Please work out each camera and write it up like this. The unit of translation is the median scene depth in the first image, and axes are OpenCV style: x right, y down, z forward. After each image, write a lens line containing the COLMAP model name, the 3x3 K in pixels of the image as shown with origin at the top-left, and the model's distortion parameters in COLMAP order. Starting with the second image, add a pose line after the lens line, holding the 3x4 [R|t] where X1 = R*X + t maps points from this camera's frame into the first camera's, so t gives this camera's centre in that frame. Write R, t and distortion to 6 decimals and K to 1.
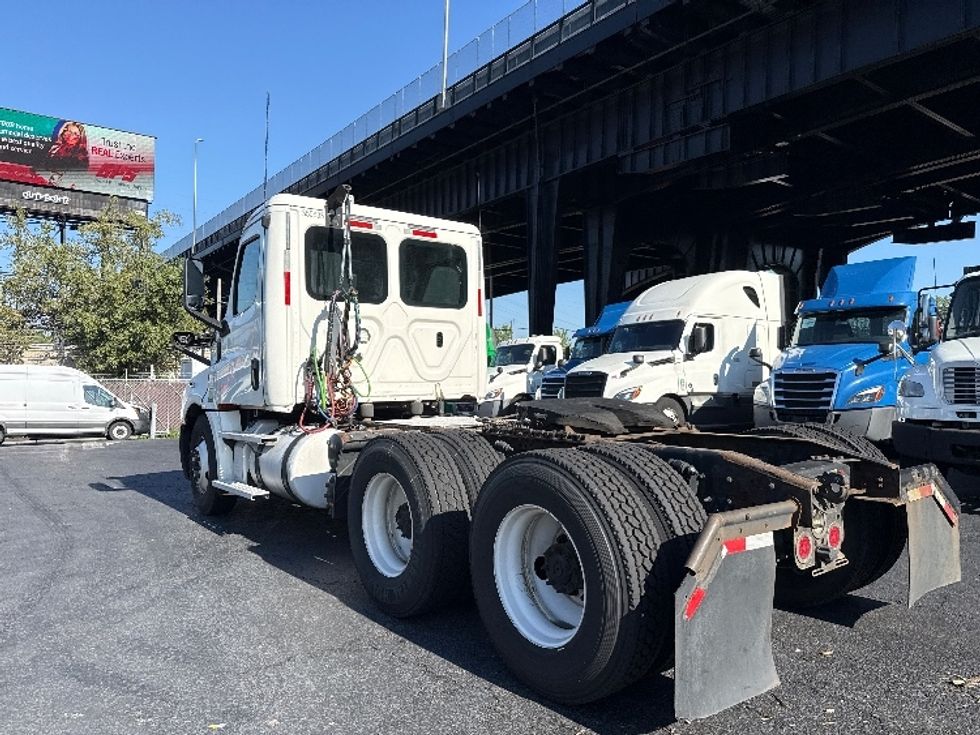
lens RADIAL K [[702.2, 0, 490.0], [0, 702.2, 367.5], [0, 0, 1]] dist [0.057385, -0.064309]
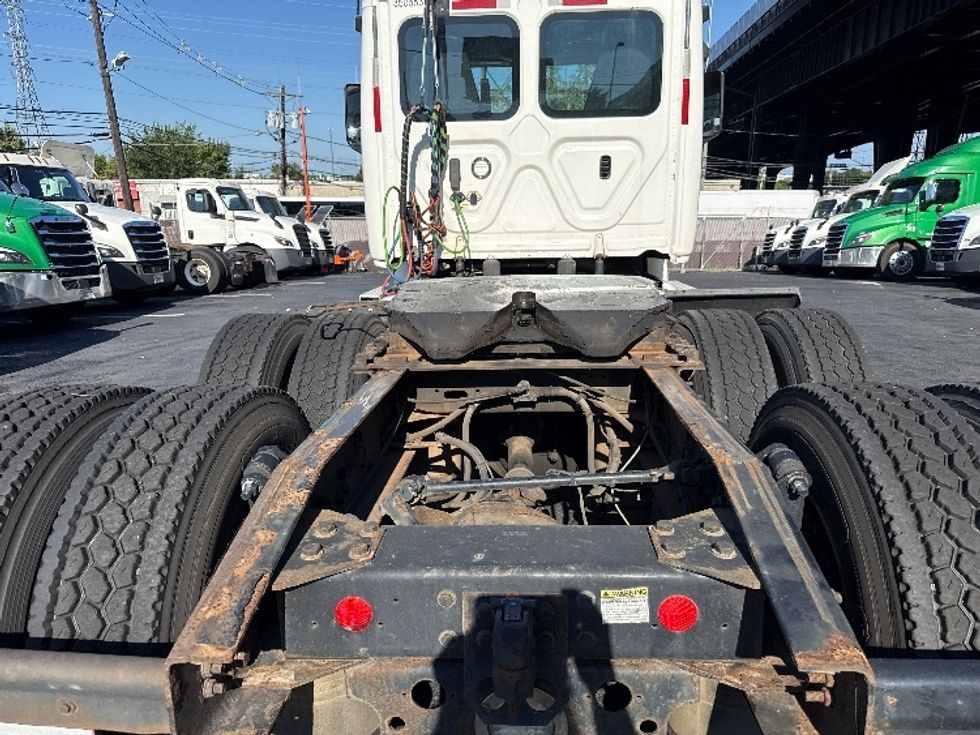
lens RADIAL K [[702.2, 0, 490.0], [0, 702.2, 367.5], [0, 0, 1]] dist [0.057385, -0.064309]
pose [[0.751550, 0.134567, -0.645806, 0.318526], [0.021070, 0.973577, 0.227385, -0.008689], [0.659340, -0.184499, 0.728856, 0.404880]]
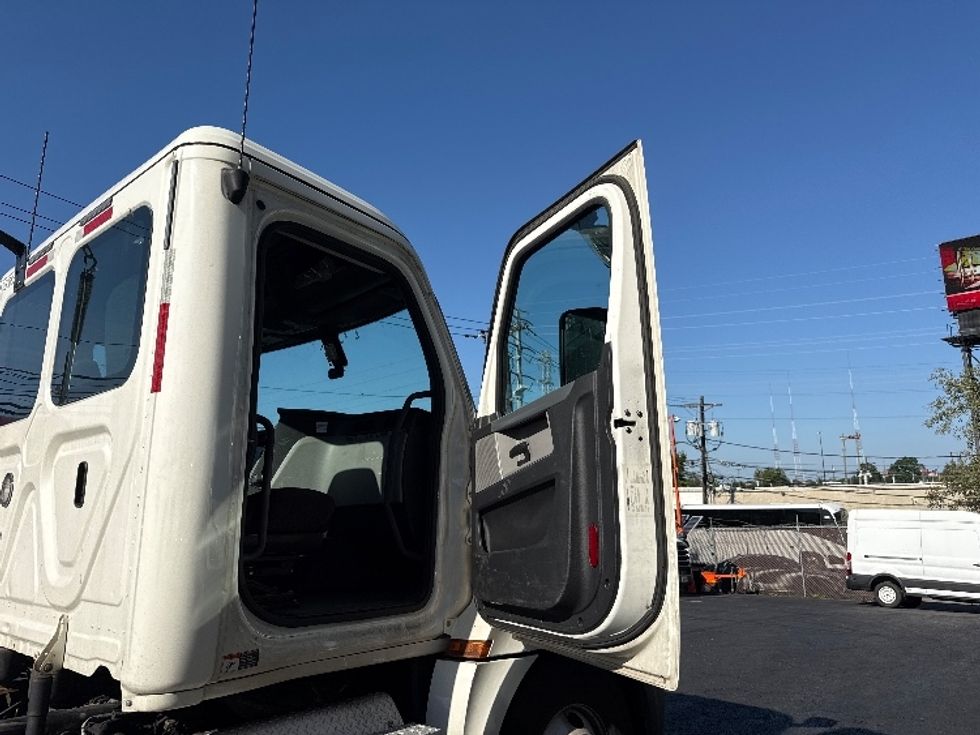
lens RADIAL K [[702.2, 0, 490.0], [0, 702.2, 367.5], [0, 0, 1]] dist [0.057385, -0.064309]
pose [[0.188044, -0.210978, -0.959233, 0.324064], [0.023734, 0.977347, -0.210309, -0.017731], [0.981874, 0.016781, 0.188792, 1.163552]]
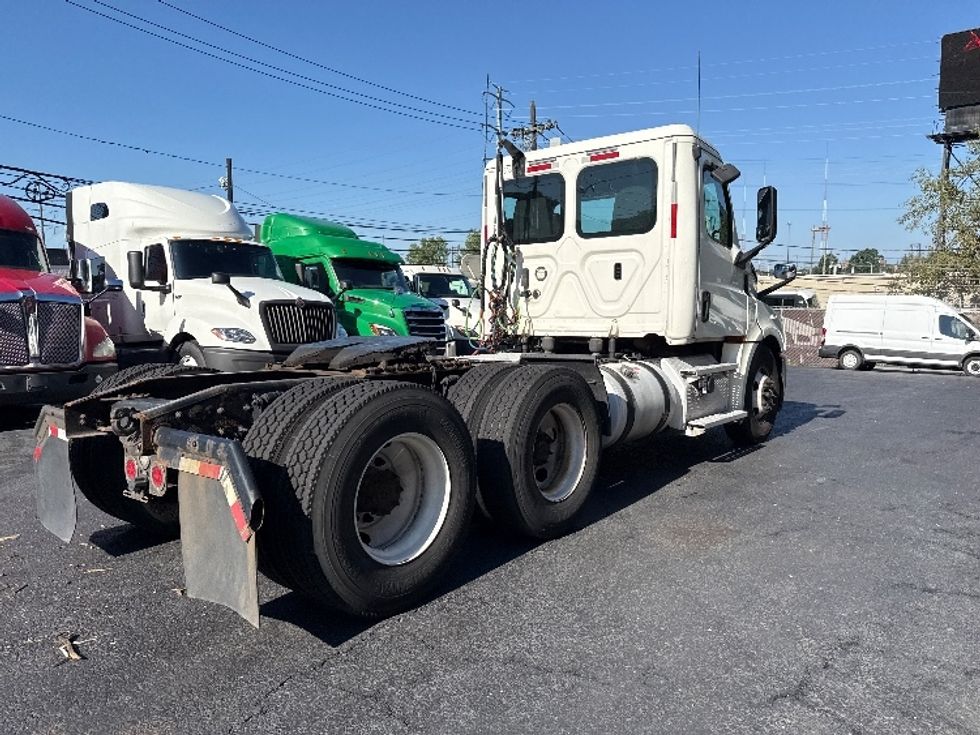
lens RADIAL K [[702.2, 0, 490.0], [0, 702.2, 367.5], [0, 0, 1]] dist [0.057385, -0.064309]
pose [[0.231904, 0.080114, -0.969434, 0.805575], [0.017296, 0.996106, 0.086456, 0.003002], [0.972585, -0.036817, 0.229615, 0.640149]]
